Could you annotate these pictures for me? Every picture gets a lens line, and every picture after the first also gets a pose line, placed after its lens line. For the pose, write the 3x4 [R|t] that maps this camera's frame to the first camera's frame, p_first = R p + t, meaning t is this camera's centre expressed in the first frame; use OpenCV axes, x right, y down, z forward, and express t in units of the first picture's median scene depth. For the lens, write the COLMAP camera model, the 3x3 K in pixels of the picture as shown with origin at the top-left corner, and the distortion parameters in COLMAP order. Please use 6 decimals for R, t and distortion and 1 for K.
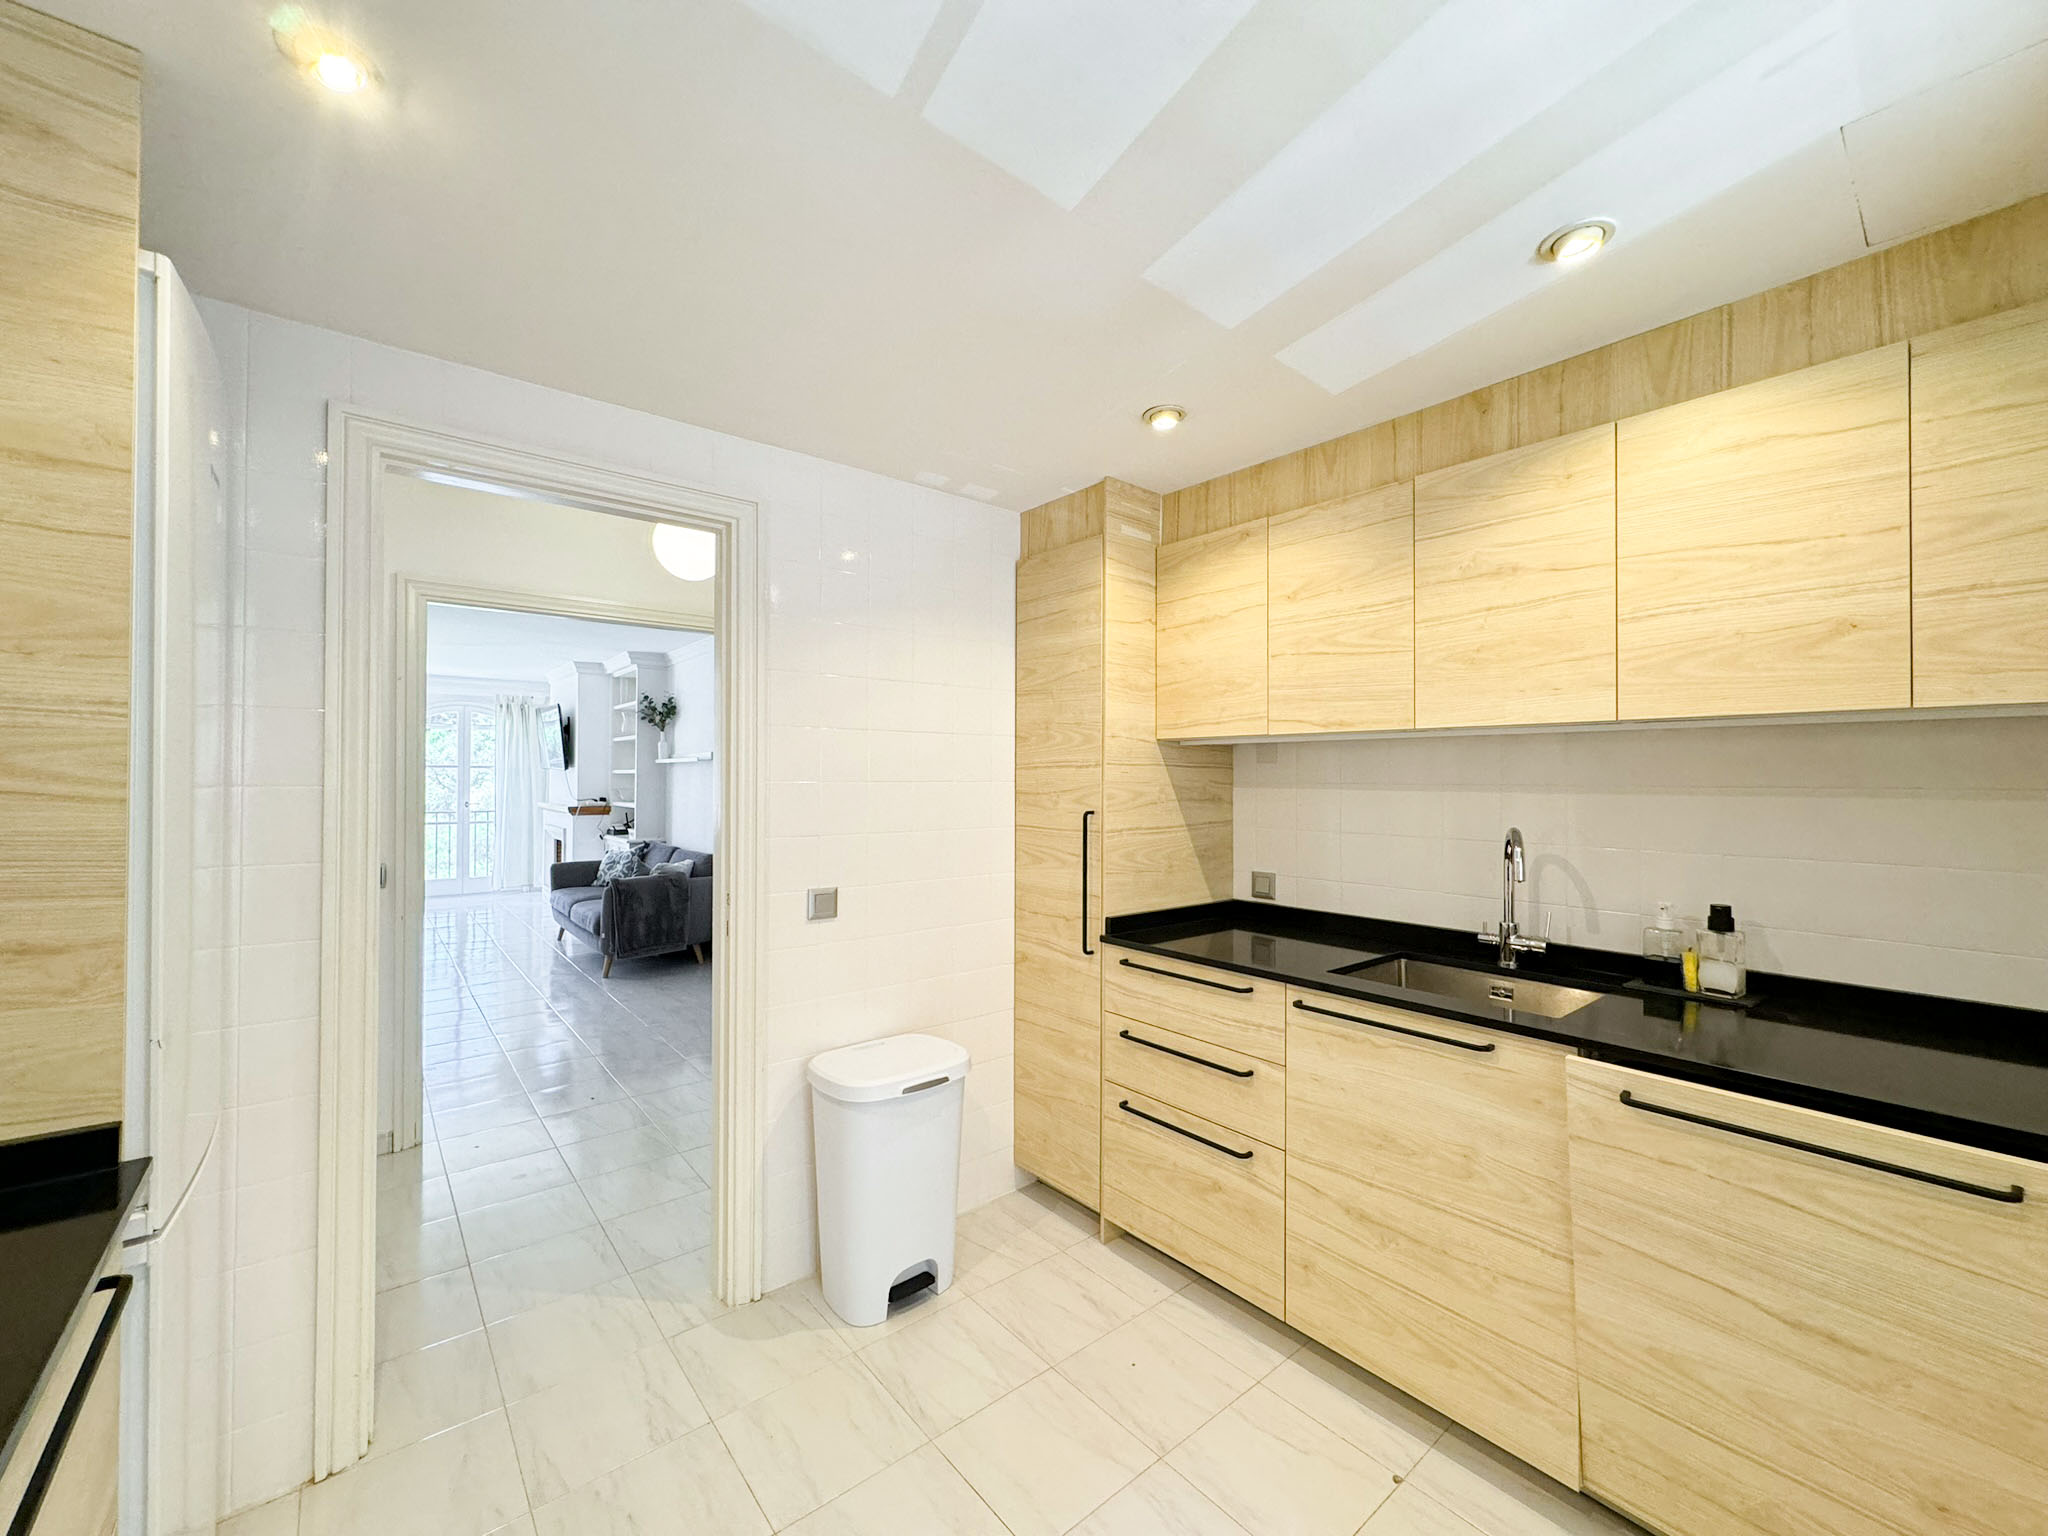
lens RADIAL K [[811.3, 0, 1024.0], [0, 811.3, 768.0], [0, 0, 1]] dist [-0.003769, -0.000086]
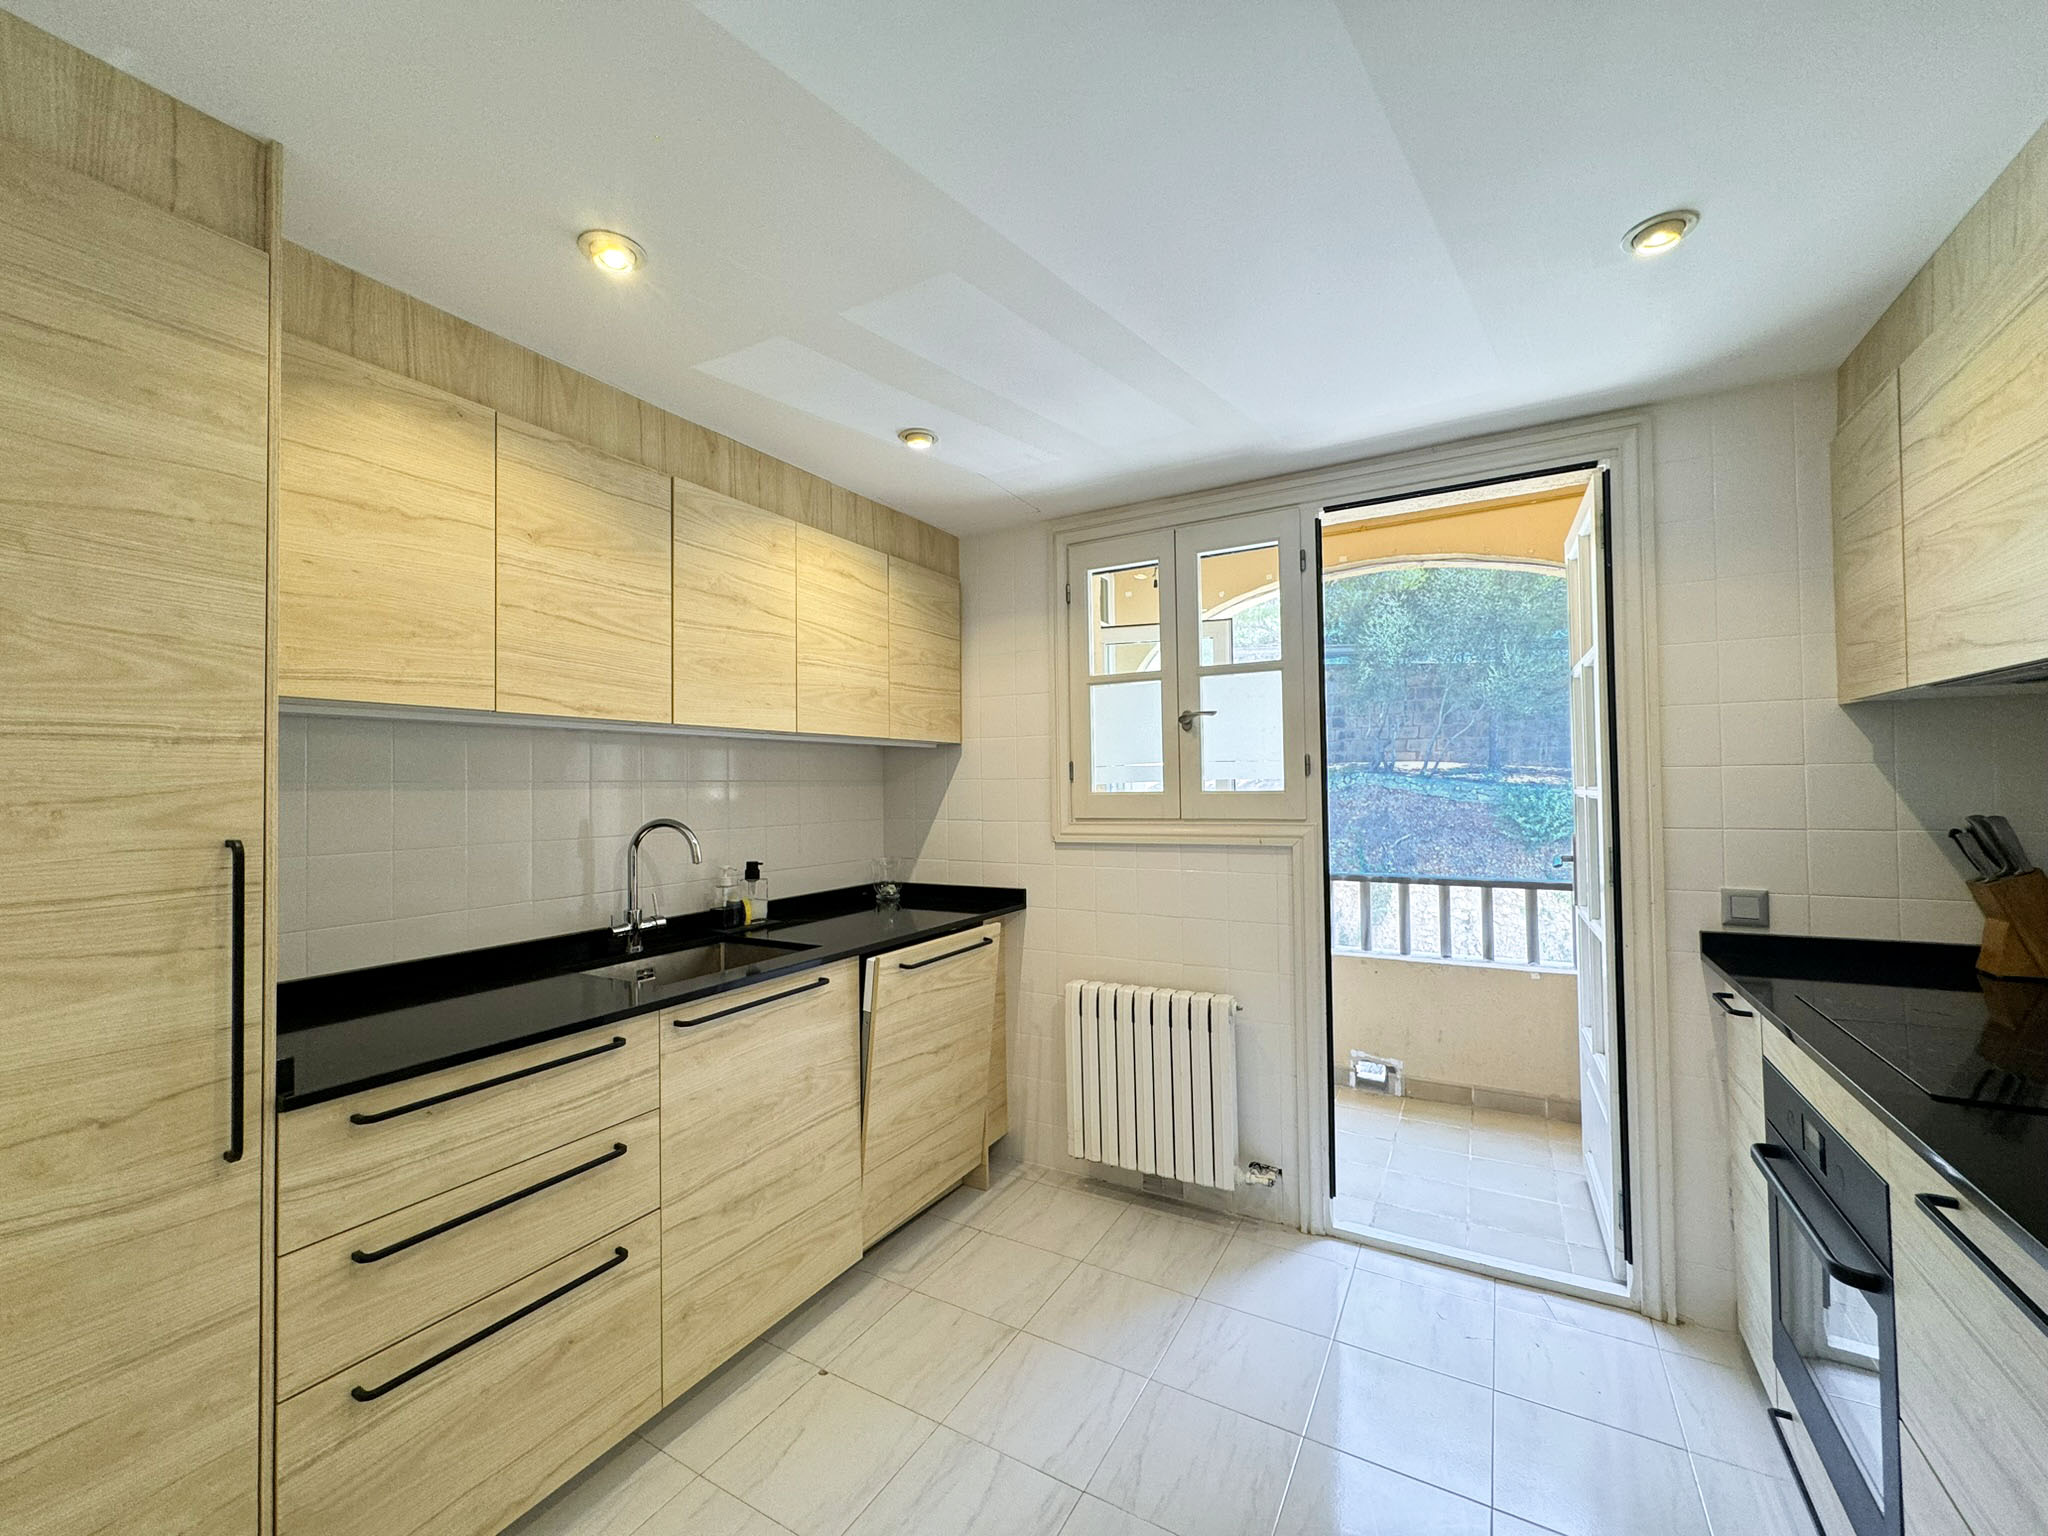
lens RADIAL K [[811.3, 0, 1024.0], [0, 811.3, 768.0], [0, 0, 1]] dist [-0.003769, -0.000086]
pose [[-0.340834, 0.020526, 0.939899, -0.620909], [0.001383, 0.999771, -0.021332, 0.029245], [-0.940122, -0.005971, -0.340785, 0.936803]]
